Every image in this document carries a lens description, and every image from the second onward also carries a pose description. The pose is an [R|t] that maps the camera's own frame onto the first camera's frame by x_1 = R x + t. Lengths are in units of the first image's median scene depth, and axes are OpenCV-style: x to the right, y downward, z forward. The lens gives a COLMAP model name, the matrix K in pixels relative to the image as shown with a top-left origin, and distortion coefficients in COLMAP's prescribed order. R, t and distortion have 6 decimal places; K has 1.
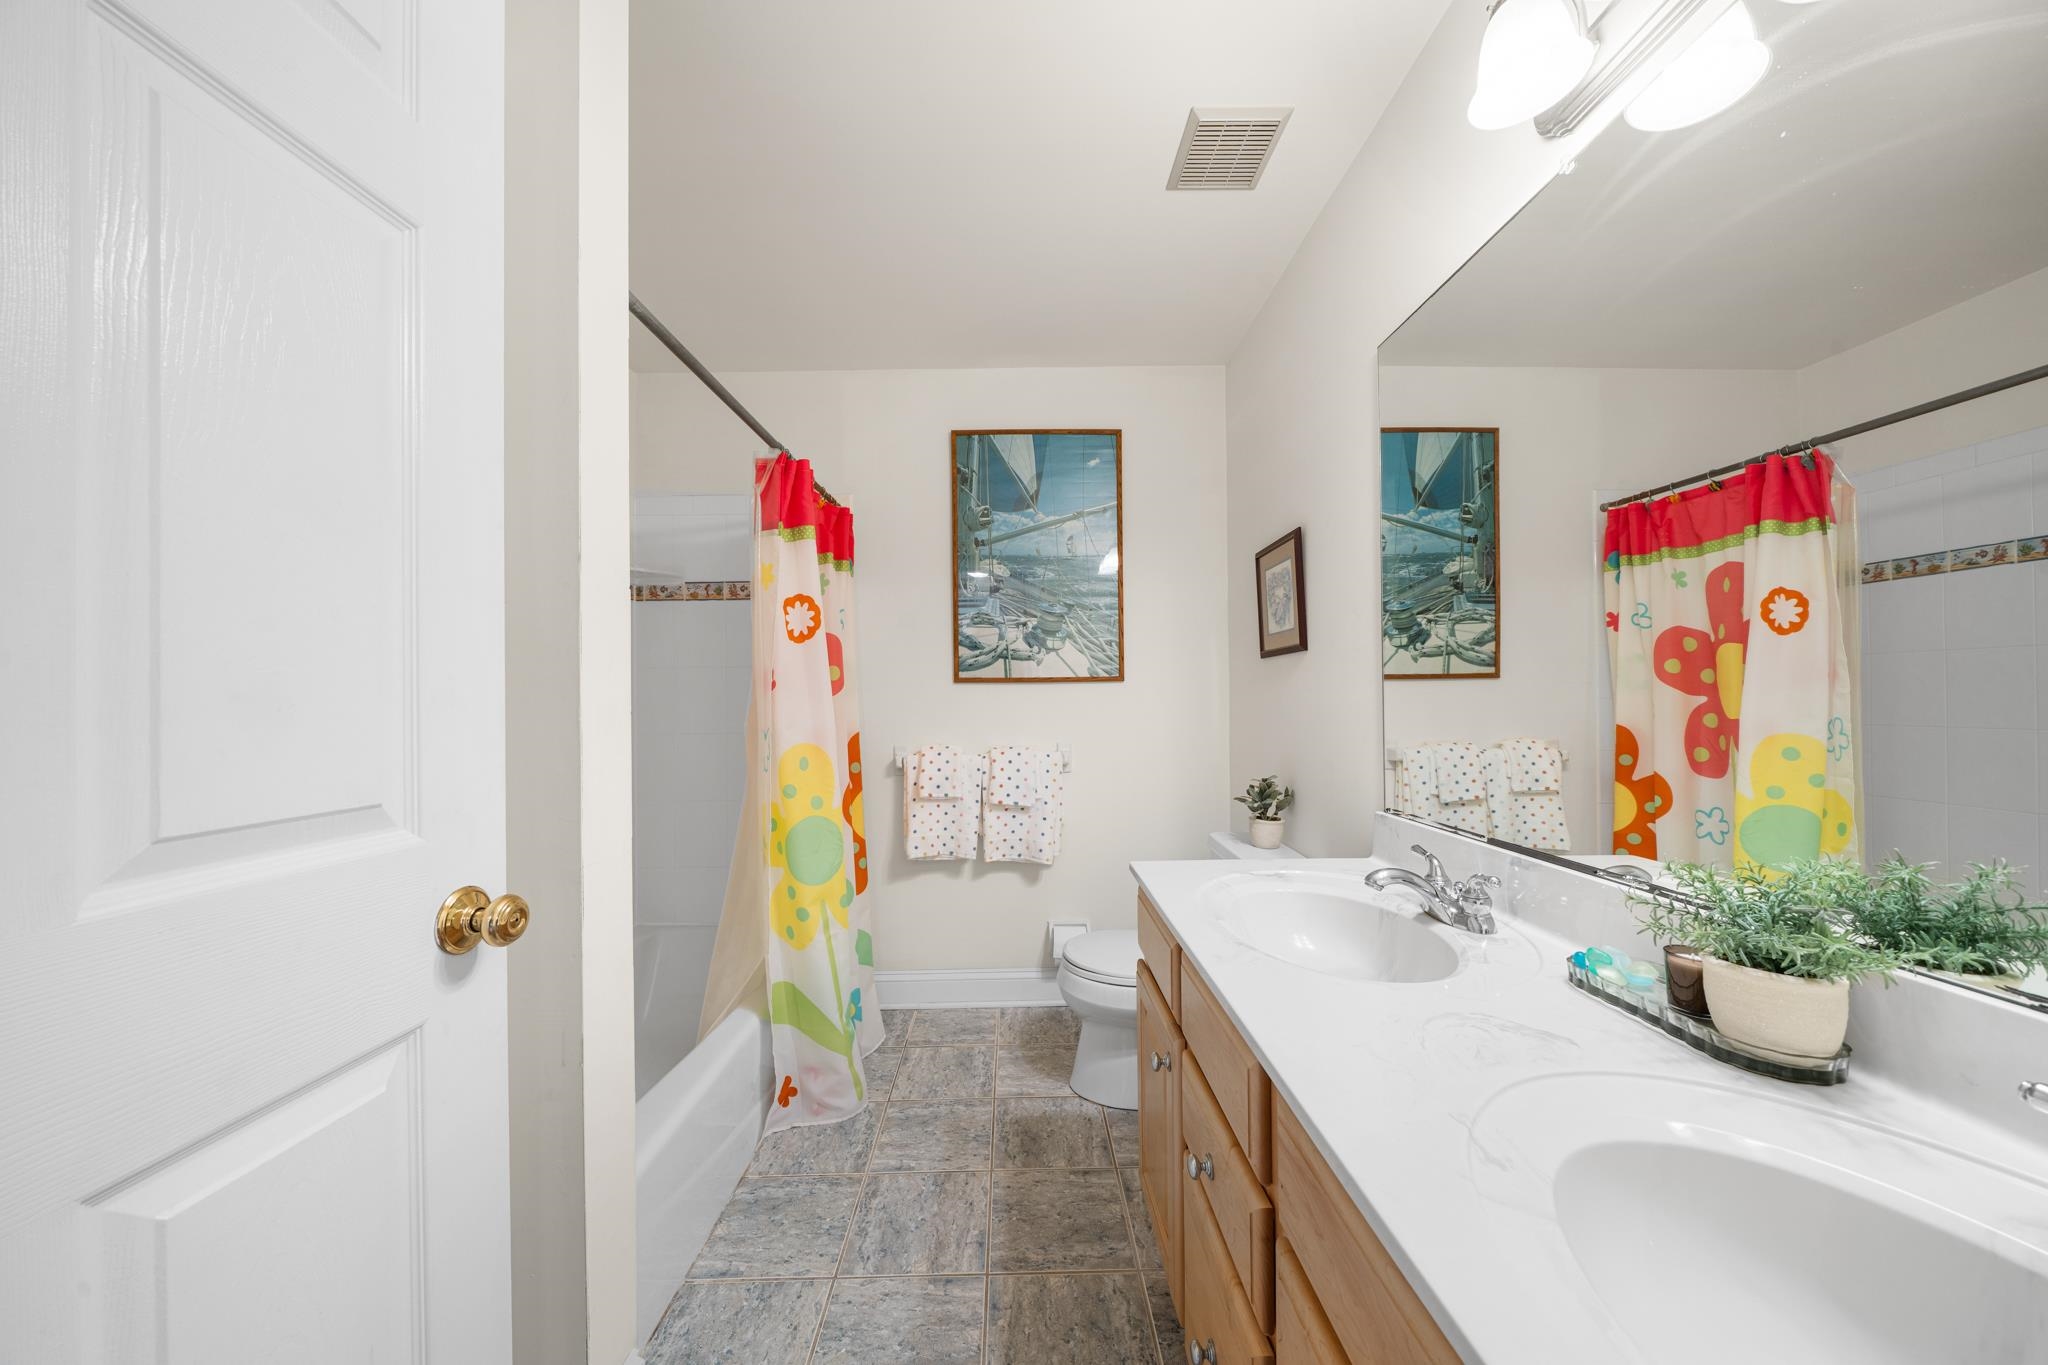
lens RADIAL K [[698.3, 0, 1019.7], [0, 698.3, 699.9], [0, 0, 1]] dist [-0.005380, -0.000014]
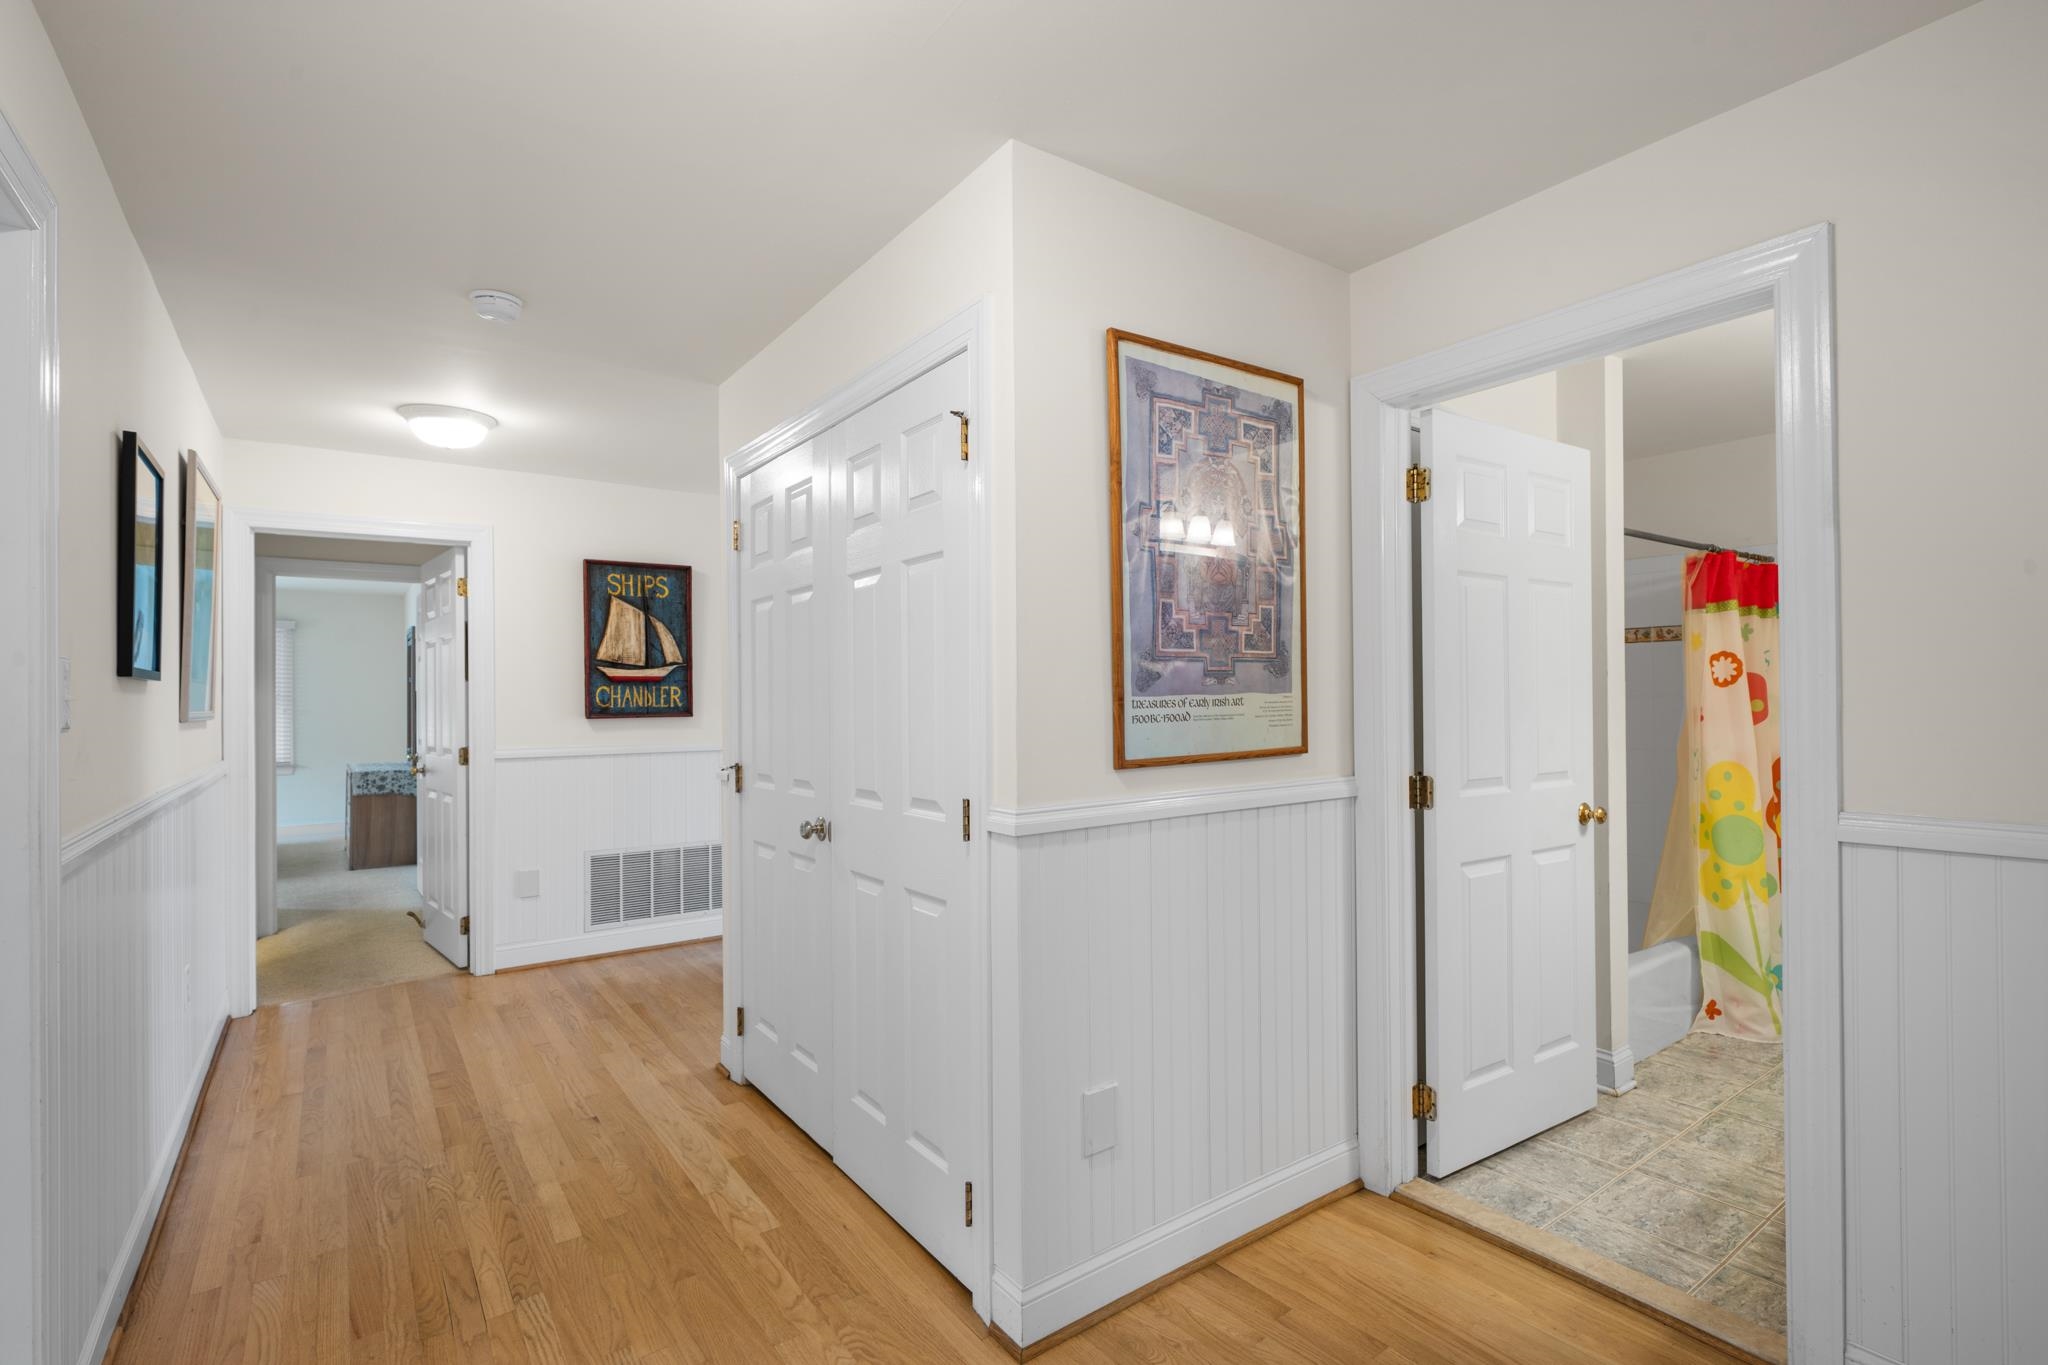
lens RADIAL K [[938.0, 0, 1029.6], [0, 938.0, 702.8], [0, 0, 1]] dist [0.003107, 0.000069]
pose [[0.585696, 0.002253, -0.810528, 0.383075], [0.003113, 0.999983, 0.005029, -0.065700], [0.810525, -0.005469, 0.585679, -1.190295]]
